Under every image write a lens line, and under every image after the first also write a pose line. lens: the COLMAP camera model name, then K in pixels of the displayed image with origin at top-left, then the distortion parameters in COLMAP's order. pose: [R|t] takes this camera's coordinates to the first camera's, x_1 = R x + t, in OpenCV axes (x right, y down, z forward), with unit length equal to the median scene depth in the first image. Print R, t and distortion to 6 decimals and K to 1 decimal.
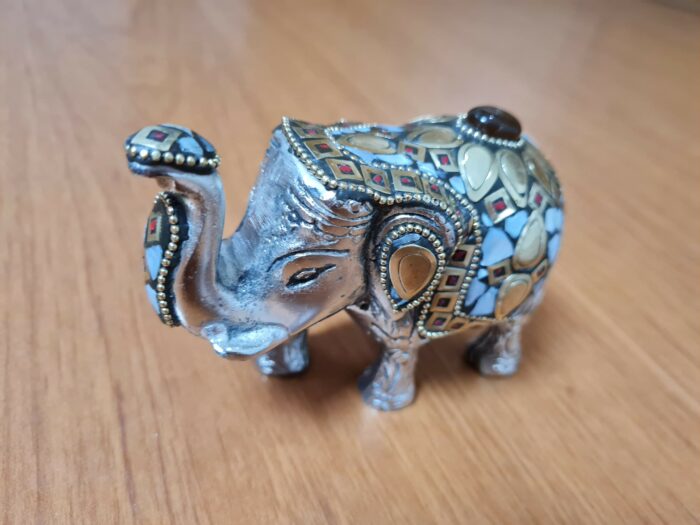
lens RADIAL K [[592.4, 0, 347.8], [0, 592.4, 219.3], [0, 0, 1]] dist [-0.026347, -0.006262]
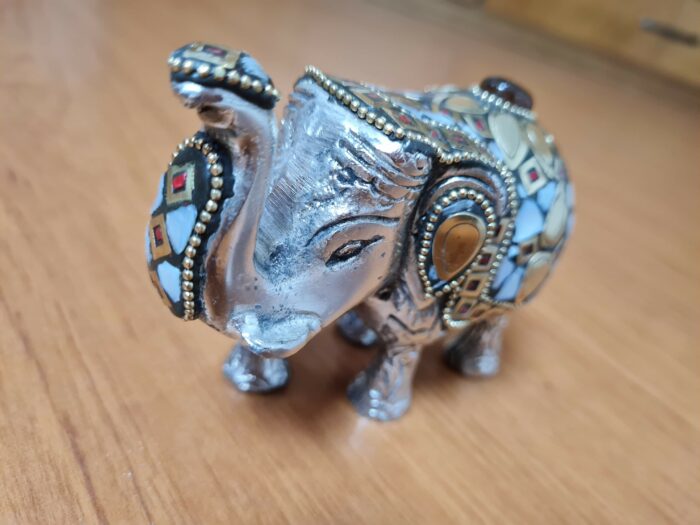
lens RADIAL K [[591.7, 0, 340.1], [0, 591.7, 223.7], [0, 0, 1]] dist [-0.030445, 0.007680]
pose [[0.972240, -0.015742, 0.233455, -0.250294], [0.029213, 0.998094, -0.054361, 0.092267], [-0.232155, 0.059672, 0.970847, 0.171134]]
